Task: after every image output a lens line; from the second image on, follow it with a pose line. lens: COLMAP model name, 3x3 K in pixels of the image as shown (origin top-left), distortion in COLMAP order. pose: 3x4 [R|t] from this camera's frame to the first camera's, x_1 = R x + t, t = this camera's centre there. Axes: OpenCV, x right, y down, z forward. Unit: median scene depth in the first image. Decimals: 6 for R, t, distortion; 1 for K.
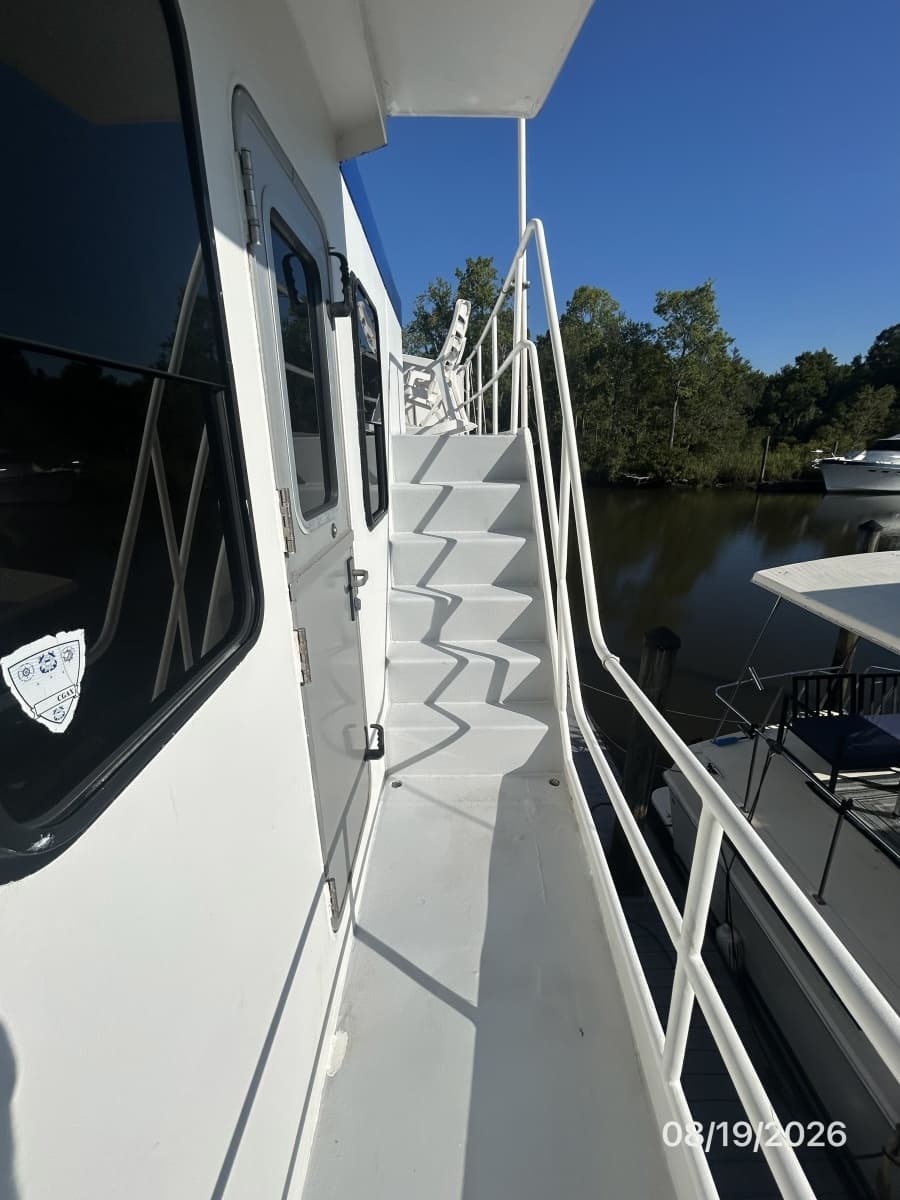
lens RADIAL K [[485.8, 0, 450.0], [0, 485.8, 600.0], [0, 0, 1]] dist [0.000023, 0.000396]
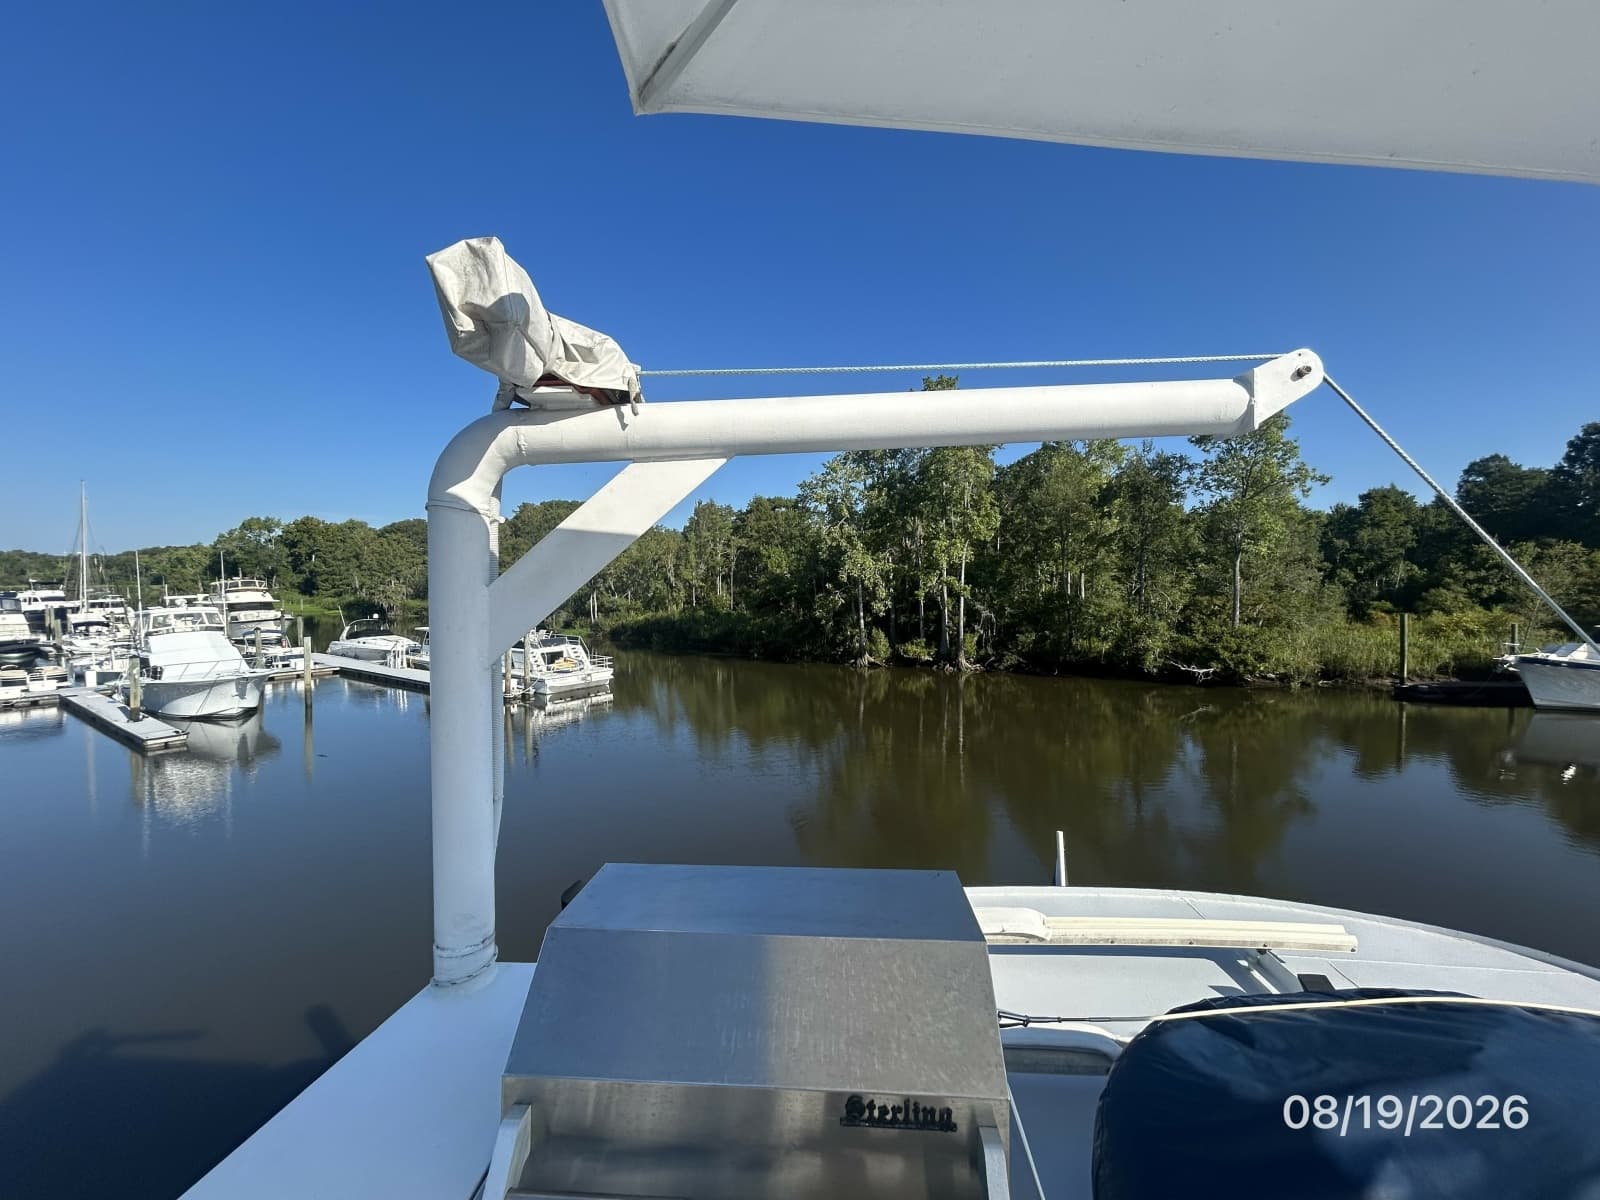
lens RADIAL K [[647.6, 0, 800.6], [0, 647.6, 596.8], [0, 0, 1]] dist [-0.003720, 0.002786]
pose [[0.996792, 0.023370, -0.076551, -0.062211], [-0.044303, 0.957644, -0.284528, -0.066823], [0.066660, 0.287007, 0.955606, 0.101788]]
